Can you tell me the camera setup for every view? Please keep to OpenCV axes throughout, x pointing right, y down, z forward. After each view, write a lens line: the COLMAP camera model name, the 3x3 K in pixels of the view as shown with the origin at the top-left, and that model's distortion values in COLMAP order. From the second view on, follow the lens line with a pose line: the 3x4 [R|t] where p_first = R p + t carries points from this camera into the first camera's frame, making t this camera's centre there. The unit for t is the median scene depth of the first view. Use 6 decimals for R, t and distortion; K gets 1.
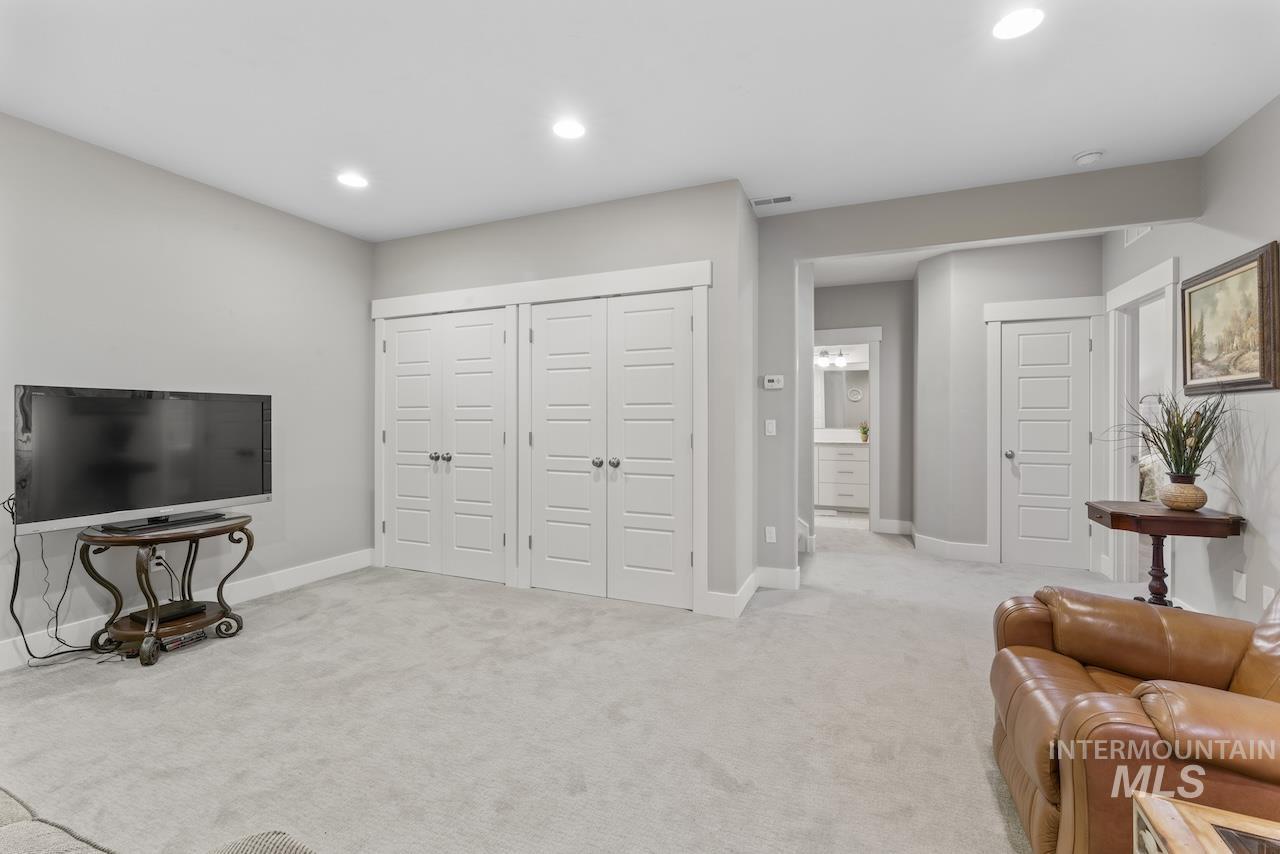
lens RADIAL K [[552.0, 0, 650.5], [0, 552.0, 420.7], [0, 0, 1]] dist [0.002158, -0.000182]
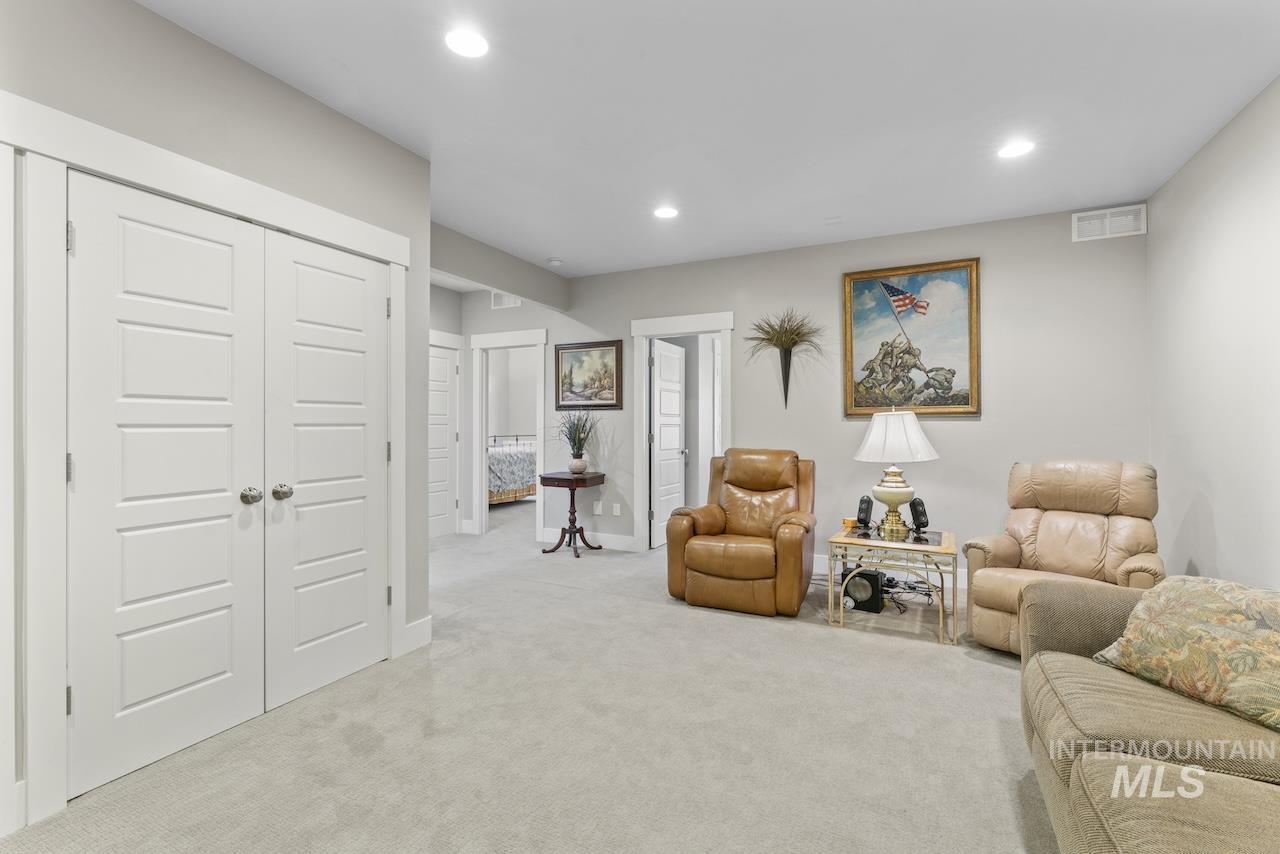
lens RADIAL K [[552.0, 0, 652.1], [0, 552.0, 424.6], [0, 0, 1]] dist [0.002158, -0.000182]
pose [[0.049762, -0.002630, 0.998758, -0.816468], [0.002885, 0.999993, 0.002489, -0.002840], [-0.998757, 0.002757, 0.049770, 0.648020]]
